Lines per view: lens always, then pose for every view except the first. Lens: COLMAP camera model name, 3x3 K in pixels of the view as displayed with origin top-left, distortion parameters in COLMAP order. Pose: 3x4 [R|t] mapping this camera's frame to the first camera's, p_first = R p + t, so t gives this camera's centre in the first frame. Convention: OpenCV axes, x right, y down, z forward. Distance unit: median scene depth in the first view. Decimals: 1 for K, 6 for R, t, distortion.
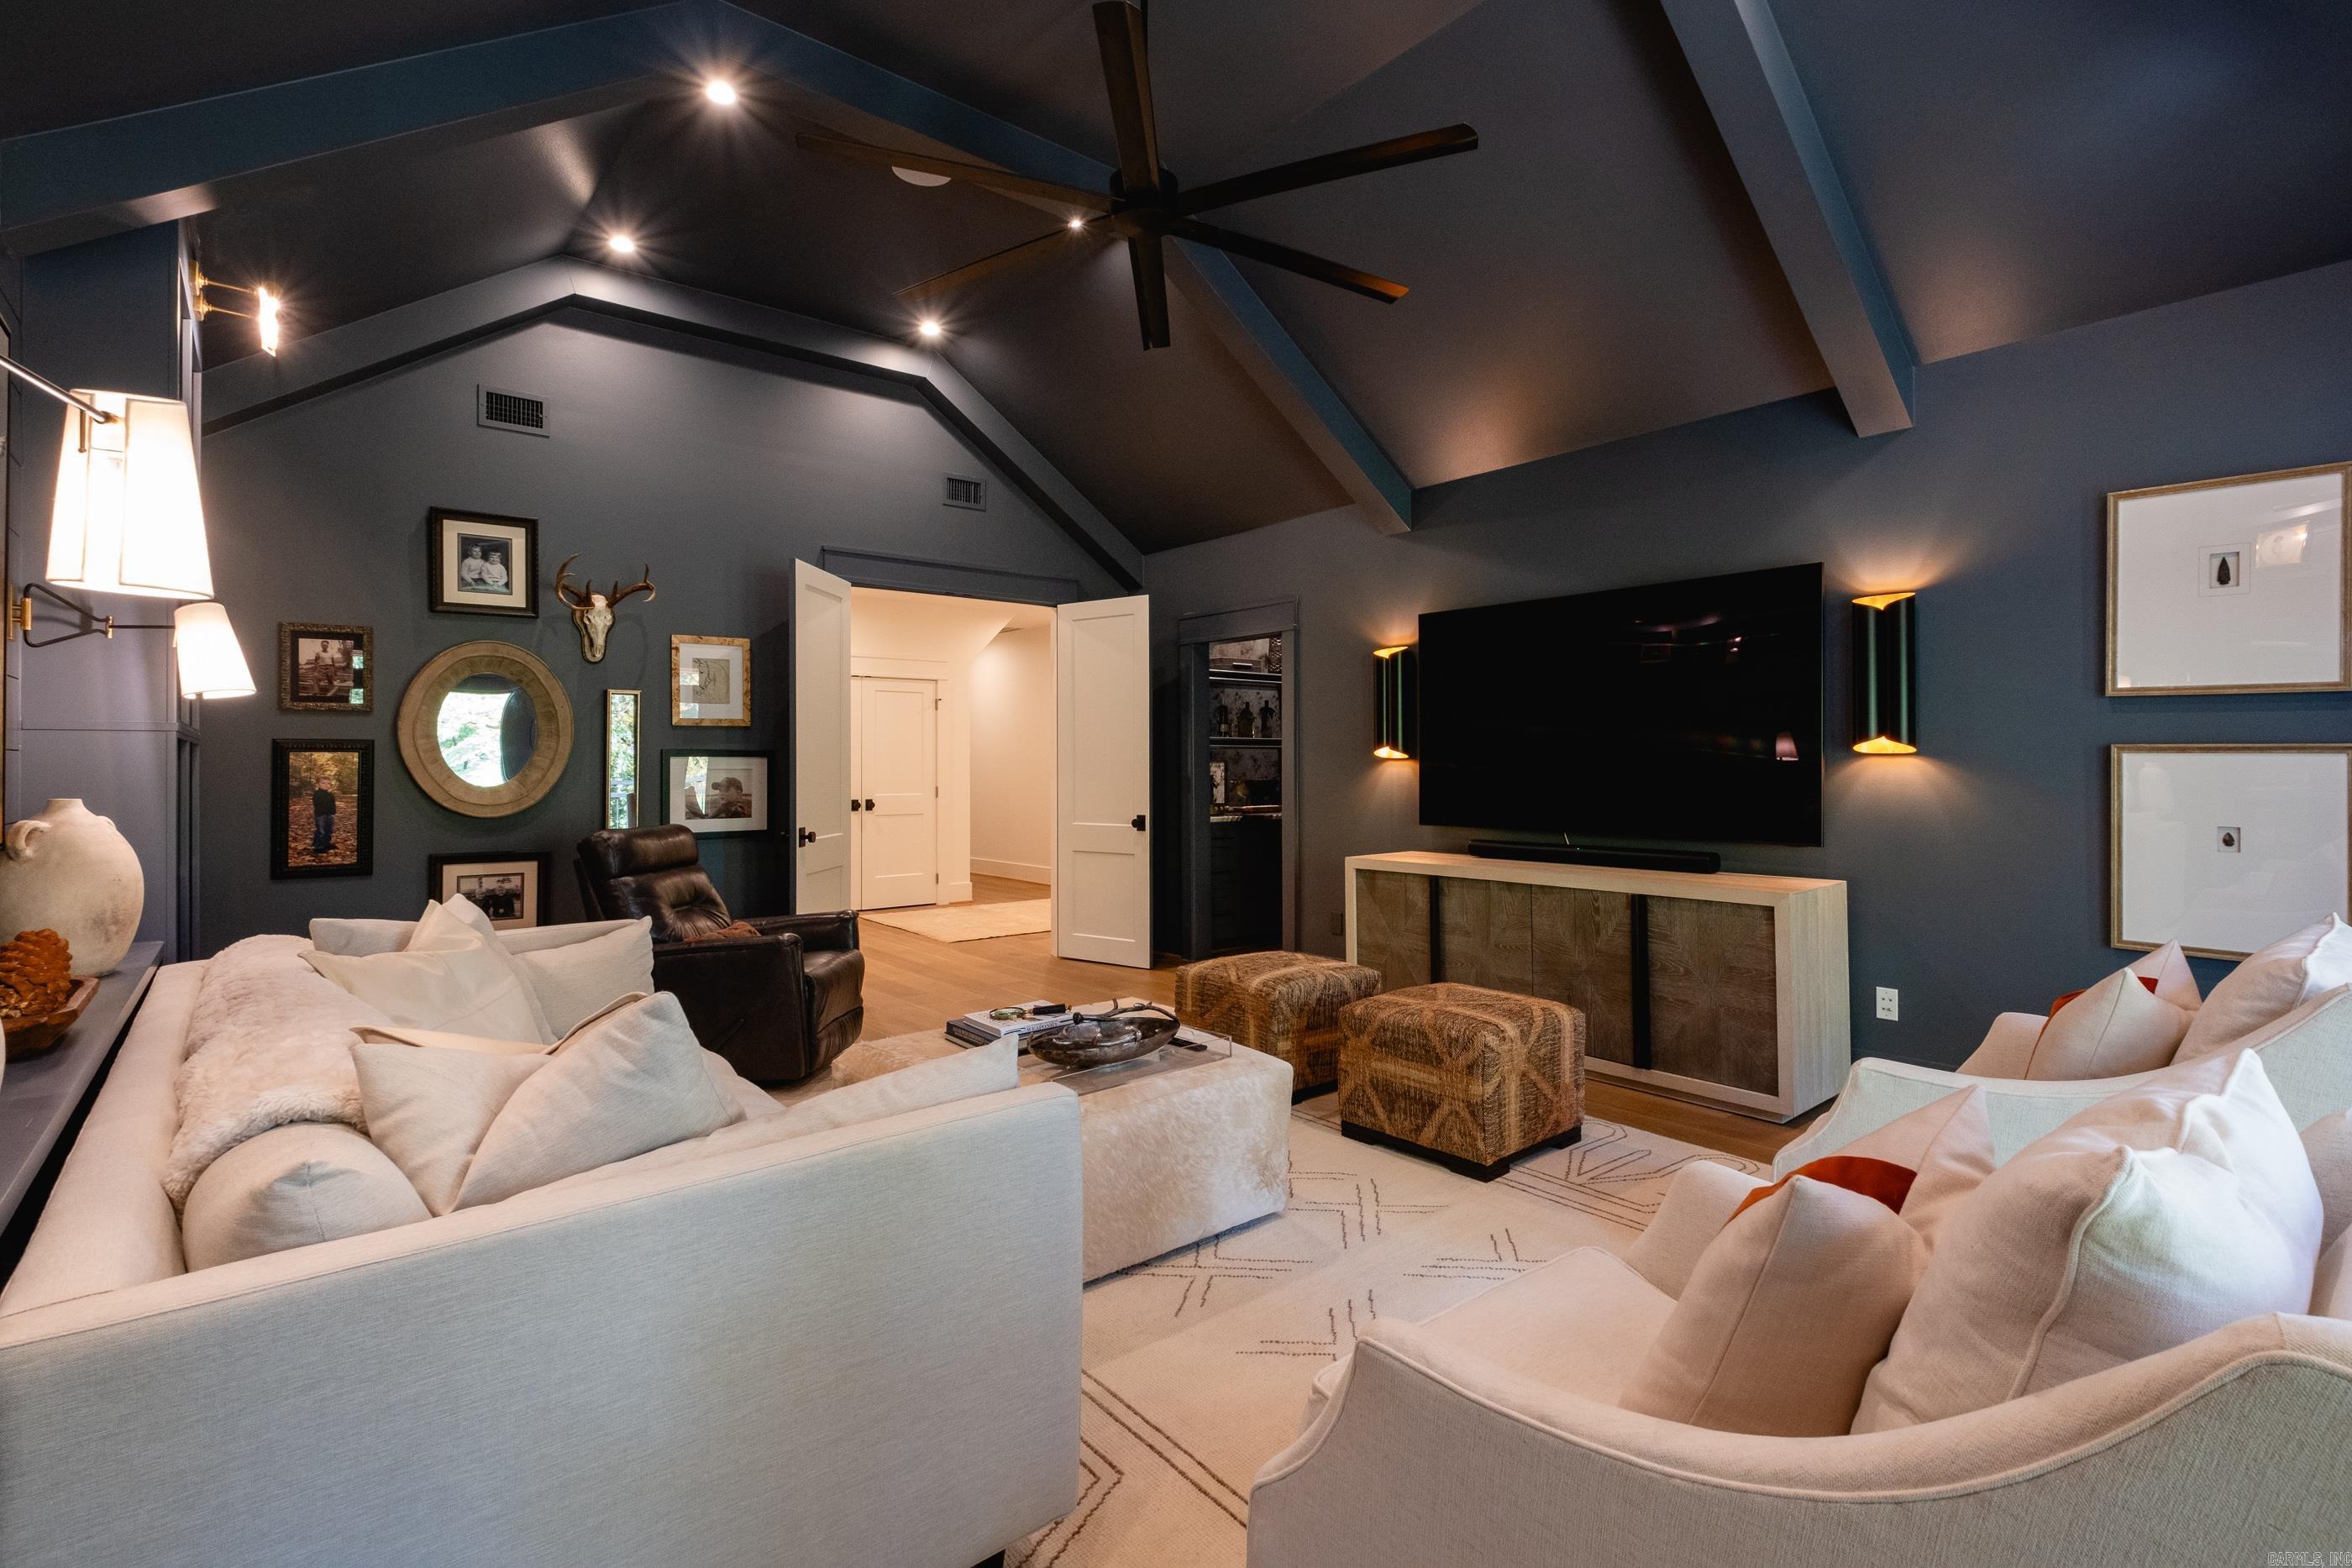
lens RADIAL K [[1092.0, 0, 1186.2], [0, 1092.0, 775.7], [0, 0, 1]] dist [0.001550, 0.000147]
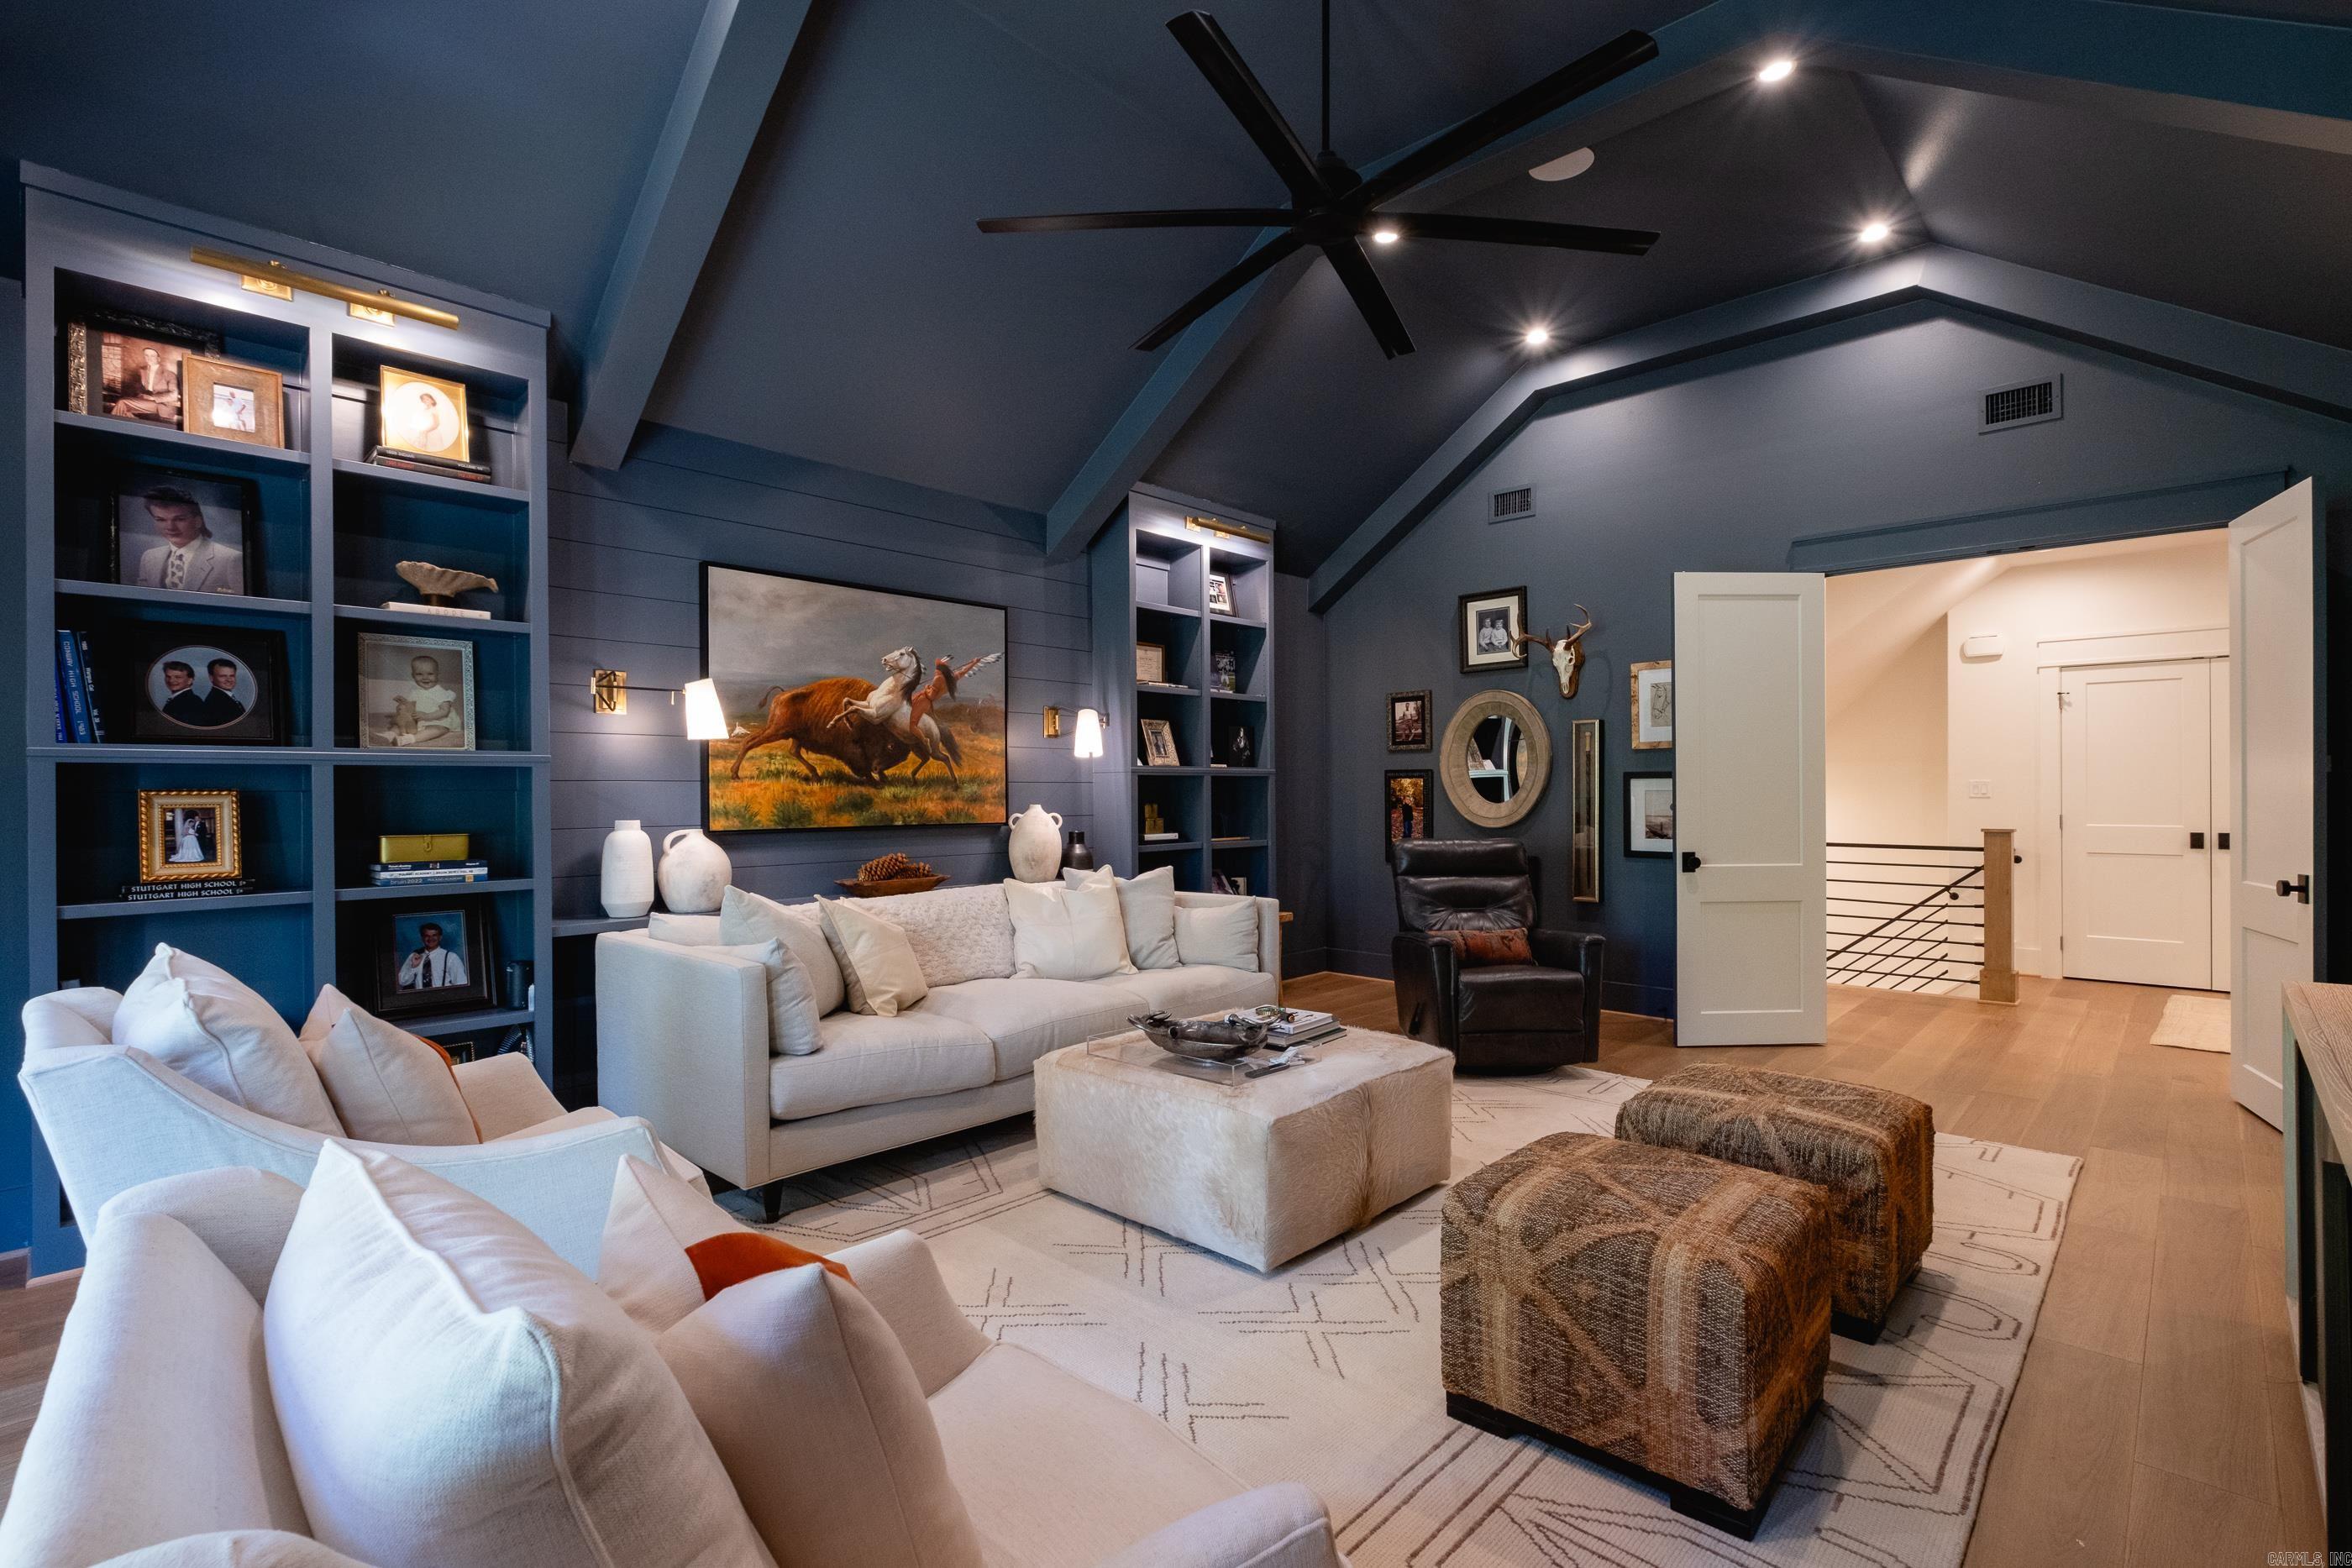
lens RADIAL K [[1058.7, 0, 1171.4], [0, 1058.7, 828.6], [0, 0, 1]] dist [-0.002252, 0.000201]
pose [[0.125865, 0.039679, -0.991254, 0.563755], [-0.005464, 0.999212, 0.039304, -0.007978], [0.992032, 0.000469, 0.125983, 0.476658]]
